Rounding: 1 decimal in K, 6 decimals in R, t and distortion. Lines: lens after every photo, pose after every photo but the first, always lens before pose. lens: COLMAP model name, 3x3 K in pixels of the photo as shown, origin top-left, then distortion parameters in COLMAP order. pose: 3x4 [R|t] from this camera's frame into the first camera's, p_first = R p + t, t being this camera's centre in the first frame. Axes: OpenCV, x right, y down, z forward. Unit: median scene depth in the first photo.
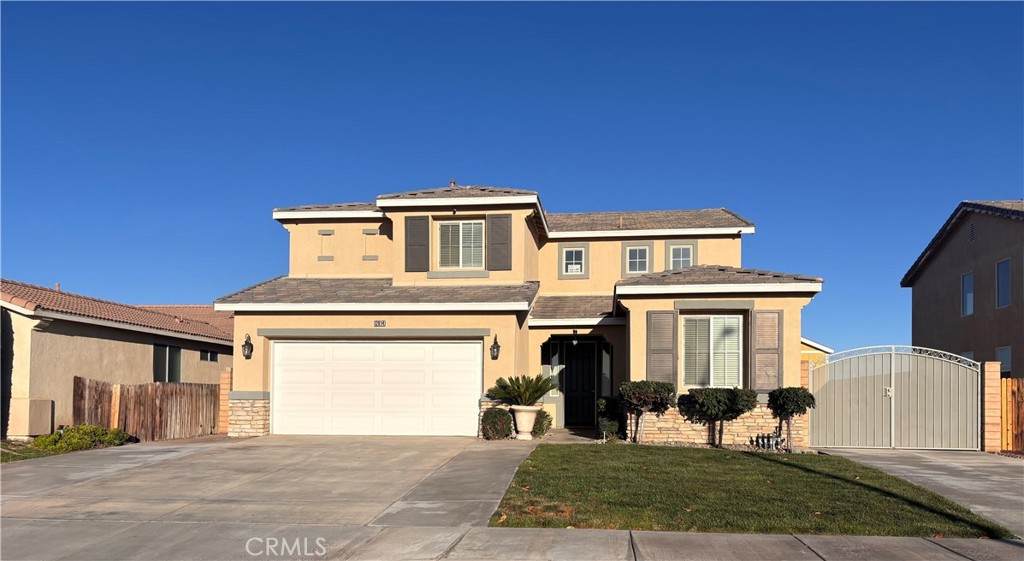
lens RADIAL K [[756.7, 0, 483.6], [0, 756.7, 253.2], [0, 0, 1]] dist [0.024405, -0.027492]
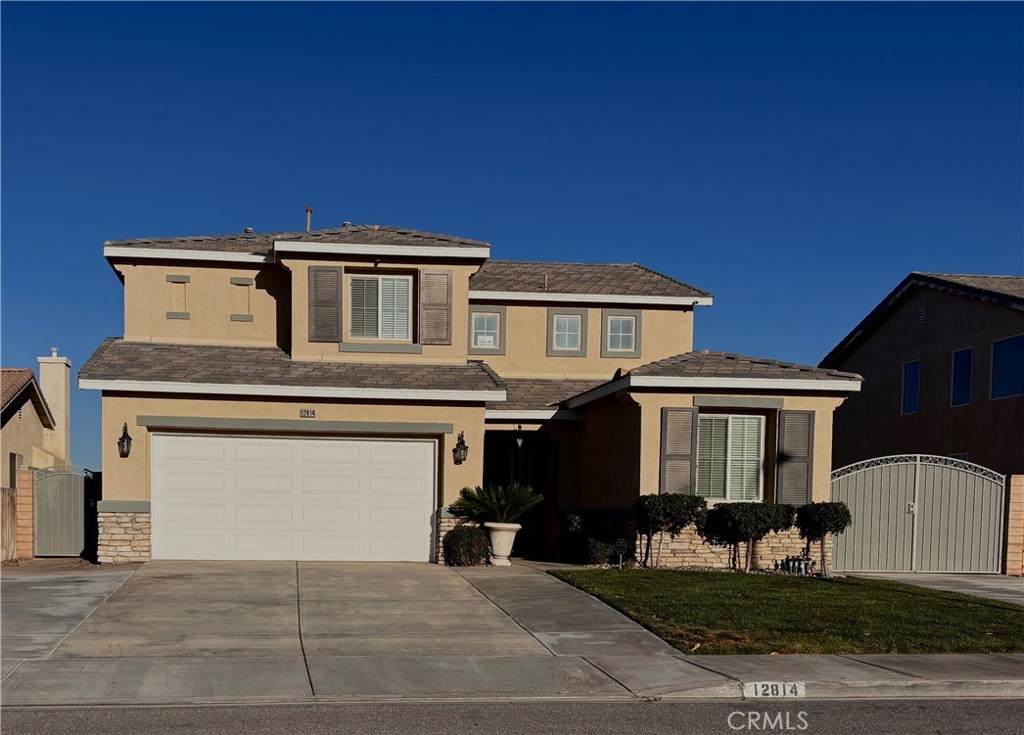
lens RADIAL K [[1067.3, 0, 511.3], [0, 1067.3, 367.9], [0, 0, 1]] dist [-0.012054, 0.000000]
pose [[0.973885, 0.036412, 0.224104, -0.178976], [-0.048811, 0.997554, 0.050035, -0.014251], [-0.221734, -0.059667, 0.973280, -0.066224]]
